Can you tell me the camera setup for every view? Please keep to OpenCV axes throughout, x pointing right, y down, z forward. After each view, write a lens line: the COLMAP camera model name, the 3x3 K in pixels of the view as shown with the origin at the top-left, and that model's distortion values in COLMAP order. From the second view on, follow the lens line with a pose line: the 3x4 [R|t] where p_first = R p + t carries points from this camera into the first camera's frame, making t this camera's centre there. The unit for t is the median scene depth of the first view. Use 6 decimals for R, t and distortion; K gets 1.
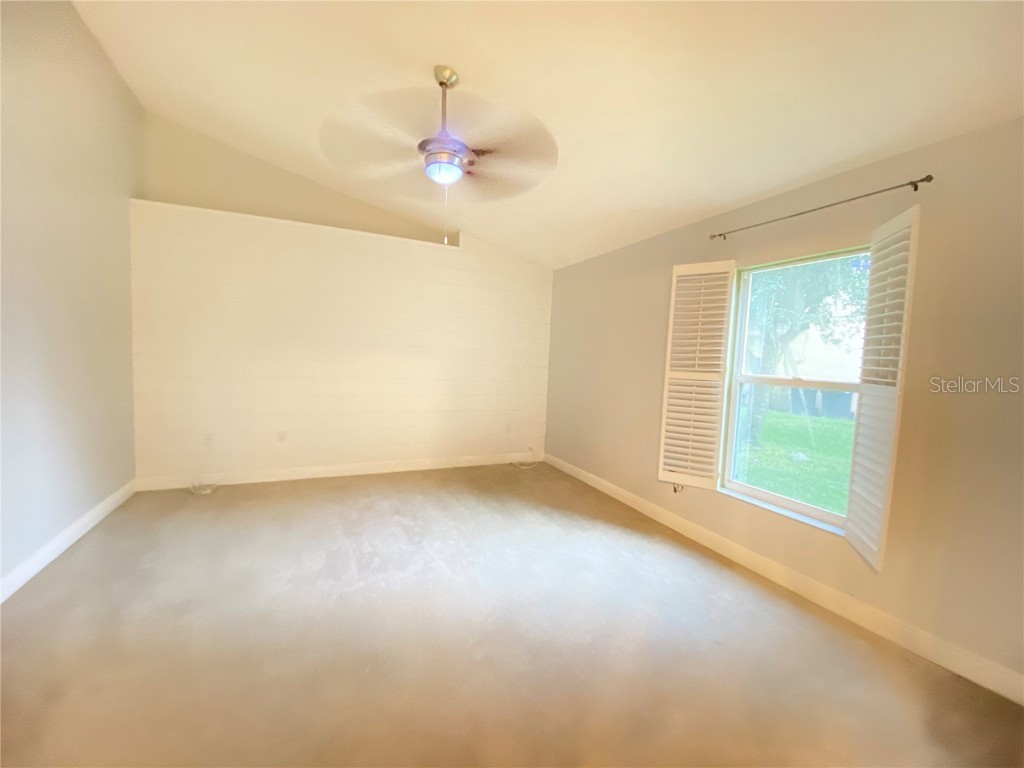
lens RADIAL K [[383.9, 0, 511.2], [0, 383.9, 386.5], [0, 0, 1]] dist [-0.020447, -0.000284]
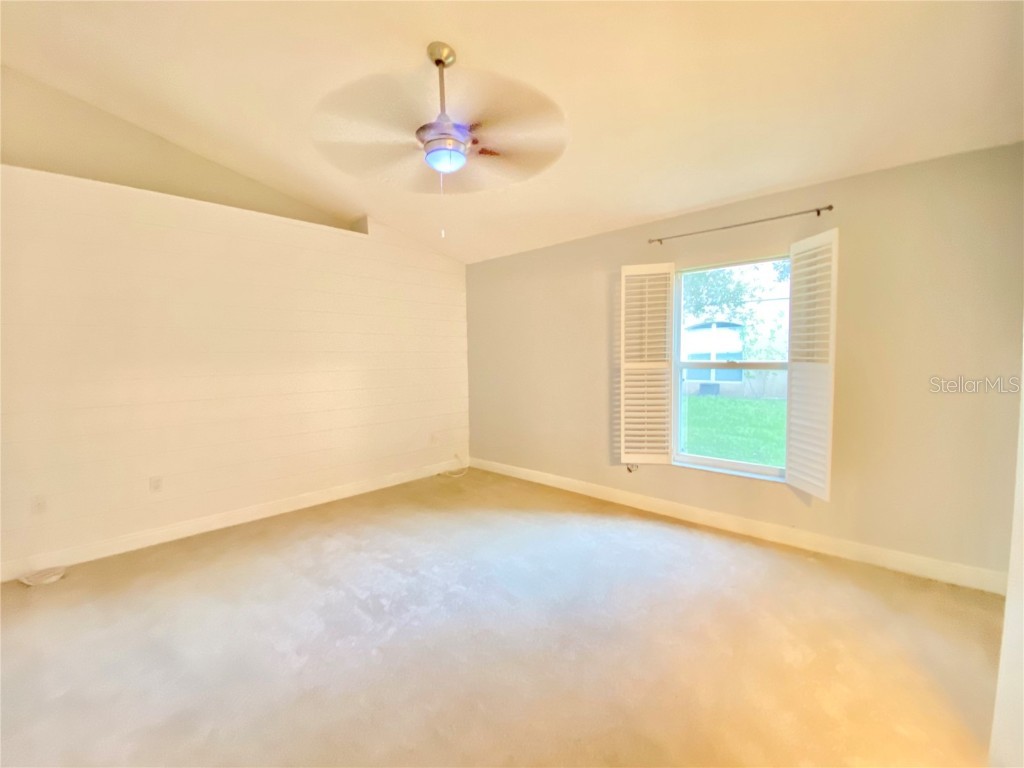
lens RADIAL K [[416.0, 0, 506.4], [0, 416.0, 385.1], [0, 0, 1]] dist [0.001574, -0.016074]
pose [[0.926308, -0.077758, 0.368656, -0.356990], [0.079890, 0.996758, 0.009502, -0.014532], [-0.368200, 0.020650, 0.929517, 0.021003]]
